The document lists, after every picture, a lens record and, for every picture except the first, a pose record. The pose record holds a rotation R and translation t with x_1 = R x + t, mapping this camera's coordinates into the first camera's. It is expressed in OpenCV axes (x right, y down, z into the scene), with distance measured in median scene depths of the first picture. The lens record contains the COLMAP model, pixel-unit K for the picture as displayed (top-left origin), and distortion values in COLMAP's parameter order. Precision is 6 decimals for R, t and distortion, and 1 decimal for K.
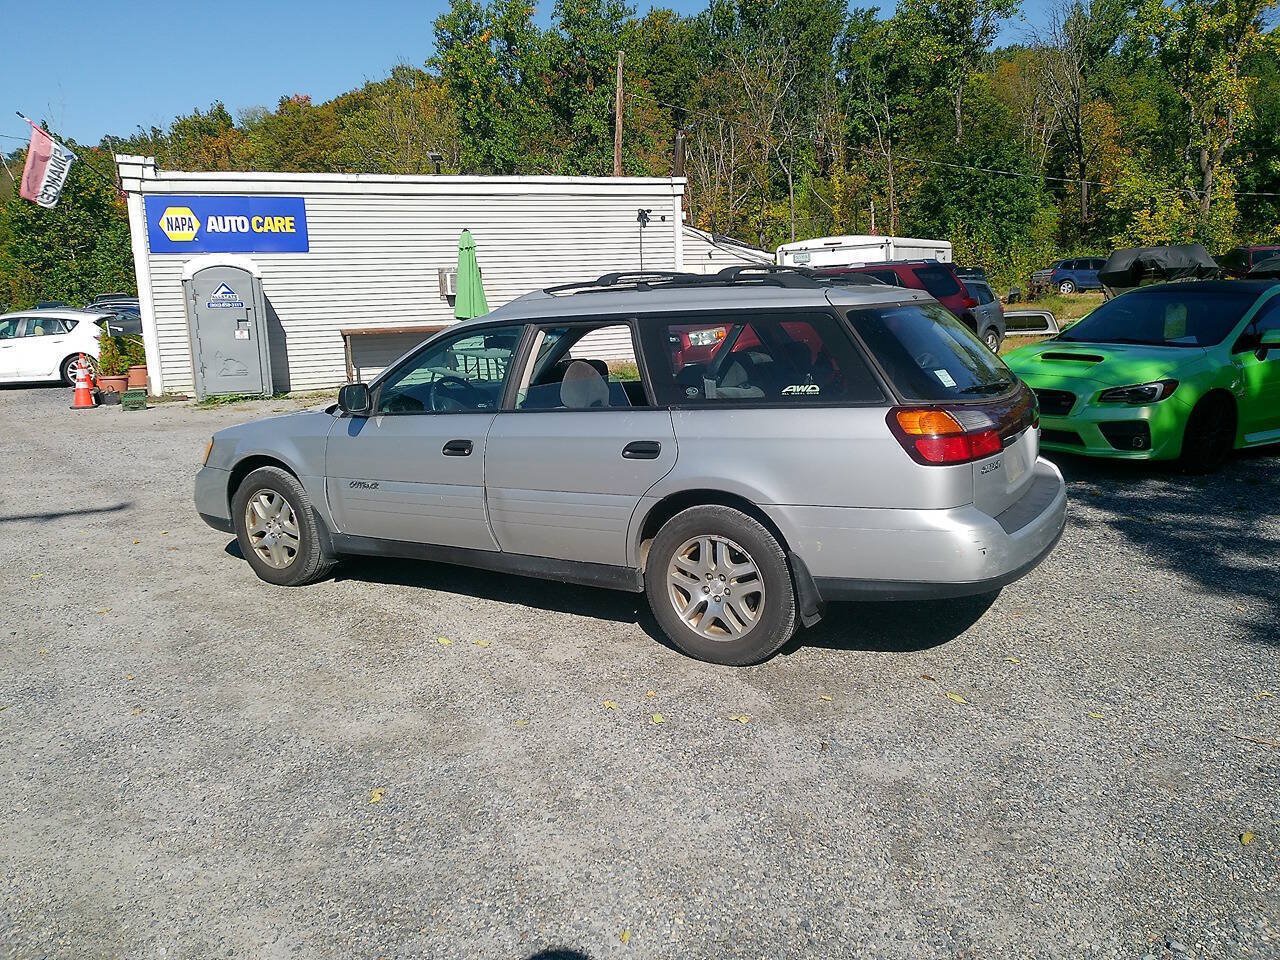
lens RADIAL K [[982.3, 0, 646.9], [0, 982.3, 487.4], [0, 0, 1]] dist [0.050205, -0.064126]
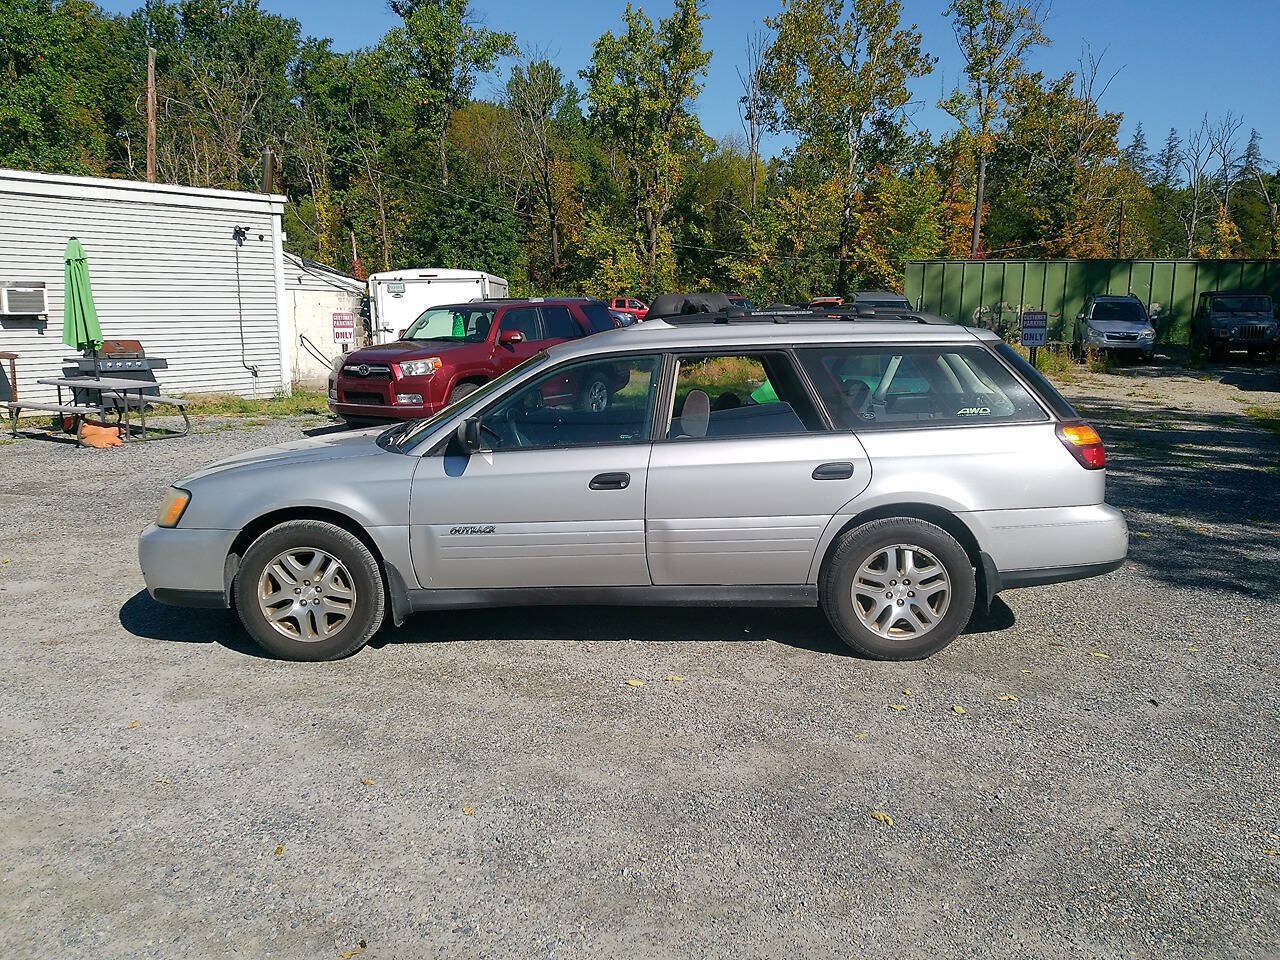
lens RADIAL K [[982.3, 0, 642.0], [0, 982.3, 482.6], [0, 0, 1]] dist [0.050205, -0.064126]
pose [[0.862940, -0.054432, 0.502365, -0.177550], [0.072438, 0.997238, -0.016379, -0.005836], [-0.500086, 0.050525, 0.864500, 0.042650]]
